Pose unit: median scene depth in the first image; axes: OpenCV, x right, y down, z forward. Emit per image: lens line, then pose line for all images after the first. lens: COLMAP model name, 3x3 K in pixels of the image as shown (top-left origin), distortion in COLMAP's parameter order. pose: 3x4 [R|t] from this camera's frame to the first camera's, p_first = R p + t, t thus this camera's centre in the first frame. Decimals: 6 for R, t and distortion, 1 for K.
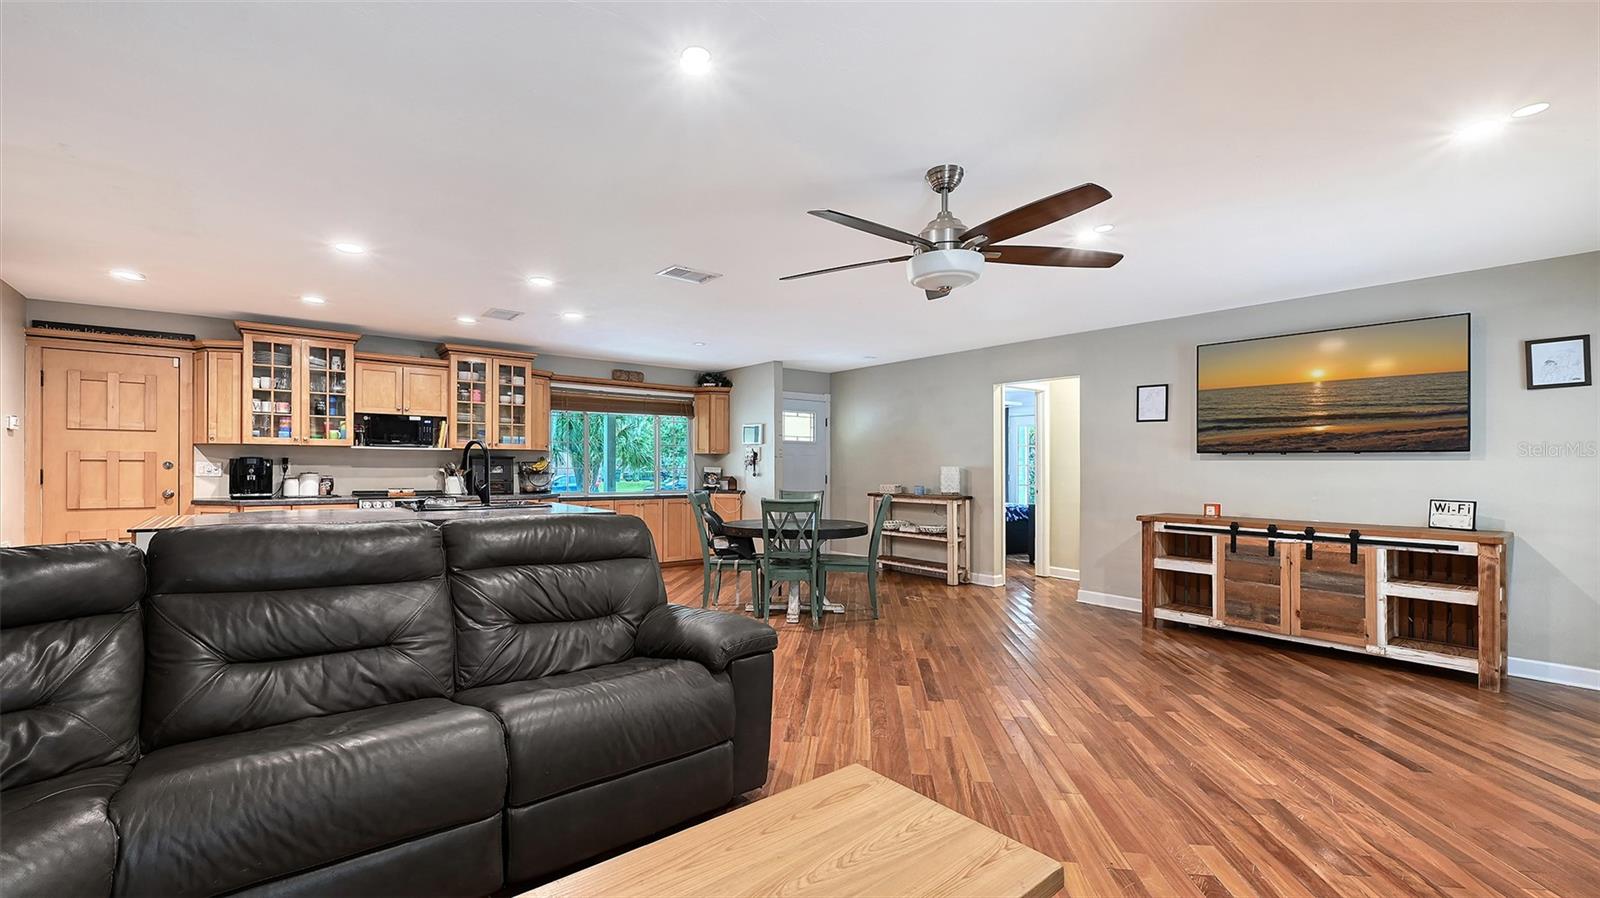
lens RADIAL K [[648.5, 0, 780.8], [0, 648.5, 465.6], [0, 0, 1]] dist [-0.010257, 0.000423]
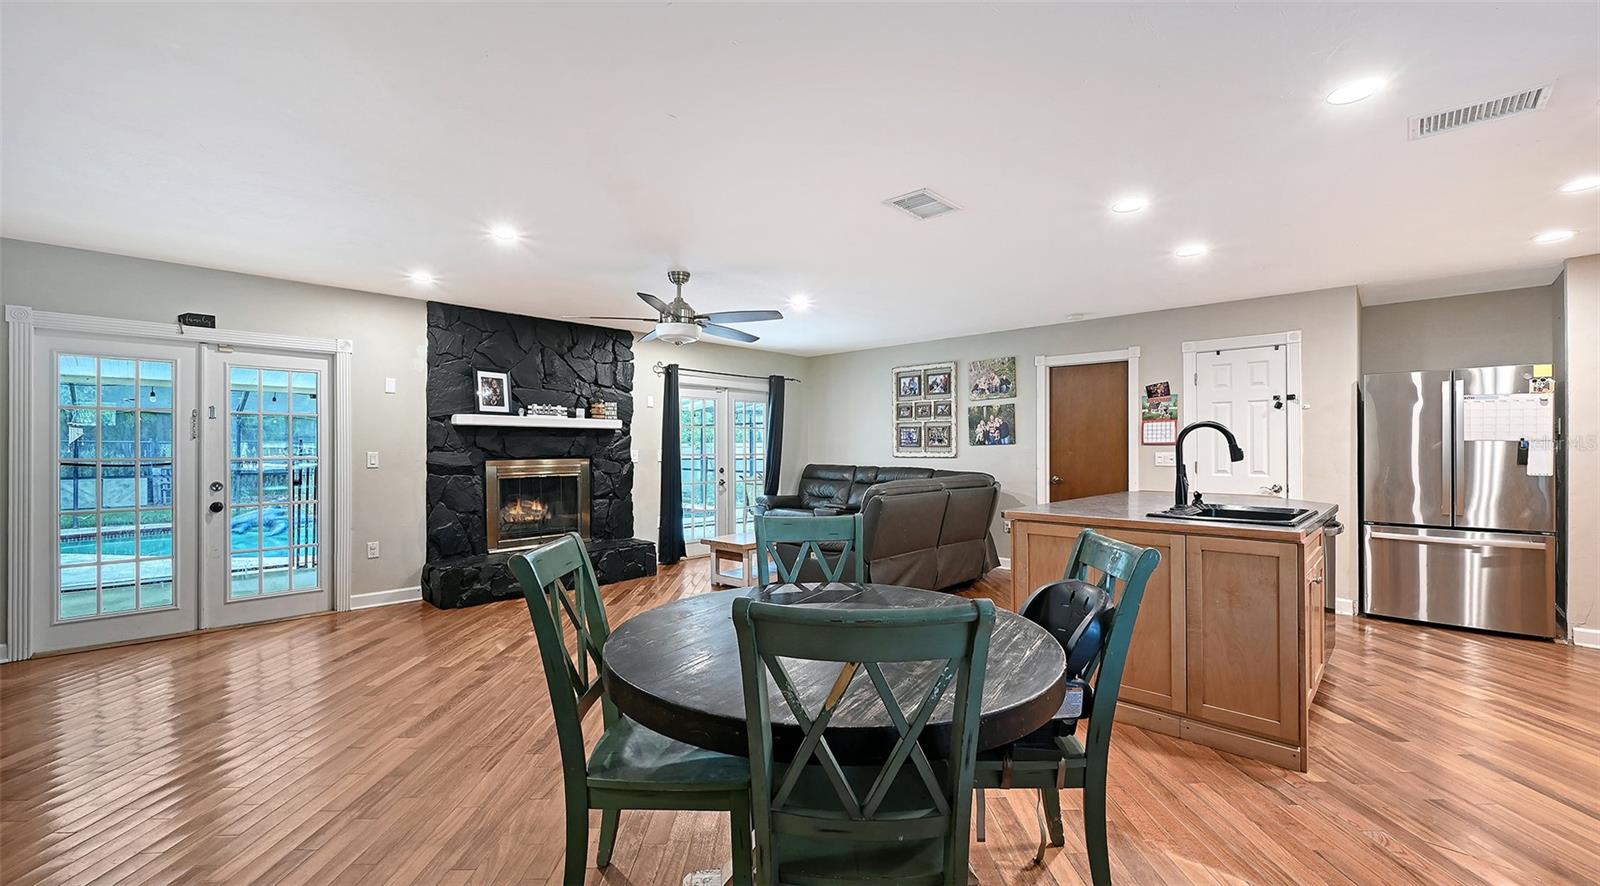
lens RADIAL K [[638.4, 0, 785.0], [0, 638.4, 444.3], [0, 0, 1]] dist [-0.001052, -0.000121]
pose [[-0.991926, -0.007449, -0.126600, 0.098871], [-0.006624, 0.999954, -0.006938, -0.003801], [0.126646, -0.006044, -0.991930, 1.361664]]
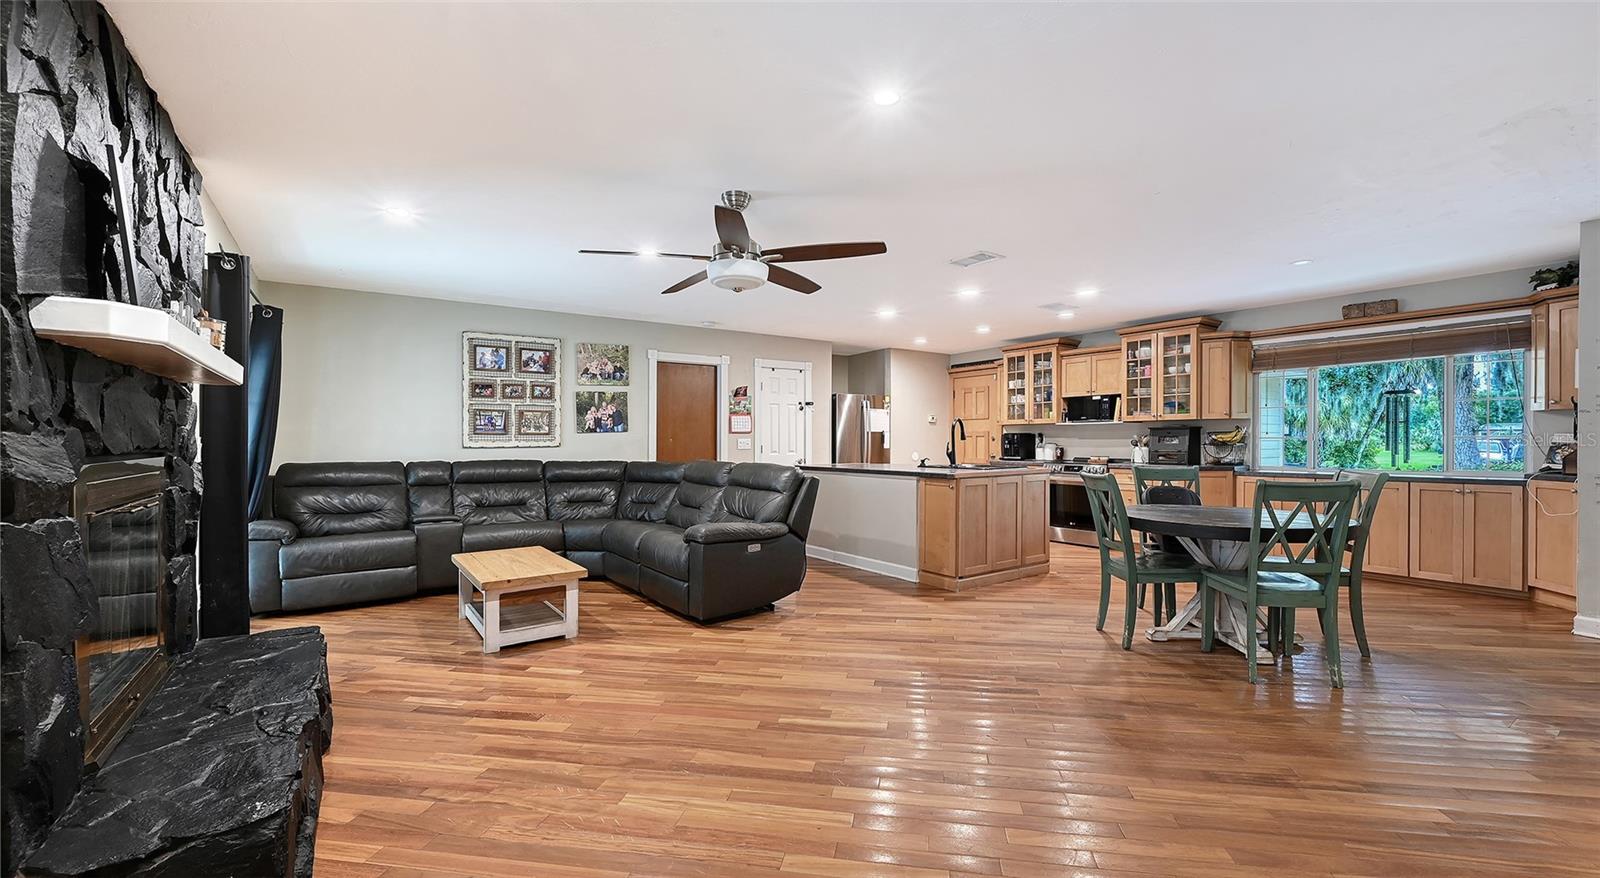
lens RADIAL K [[650.1, 0, 812.2], [0, 650.1, 451.3], [0, 0, 1]] dist [0.000751, 0.000000]
pose [[-0.053583, 0.011161, -0.998501, 0.764147], [0.006287, 0.999921, 0.010840, 0.011012], [0.998544, -0.005697, -0.053649, 0.621531]]
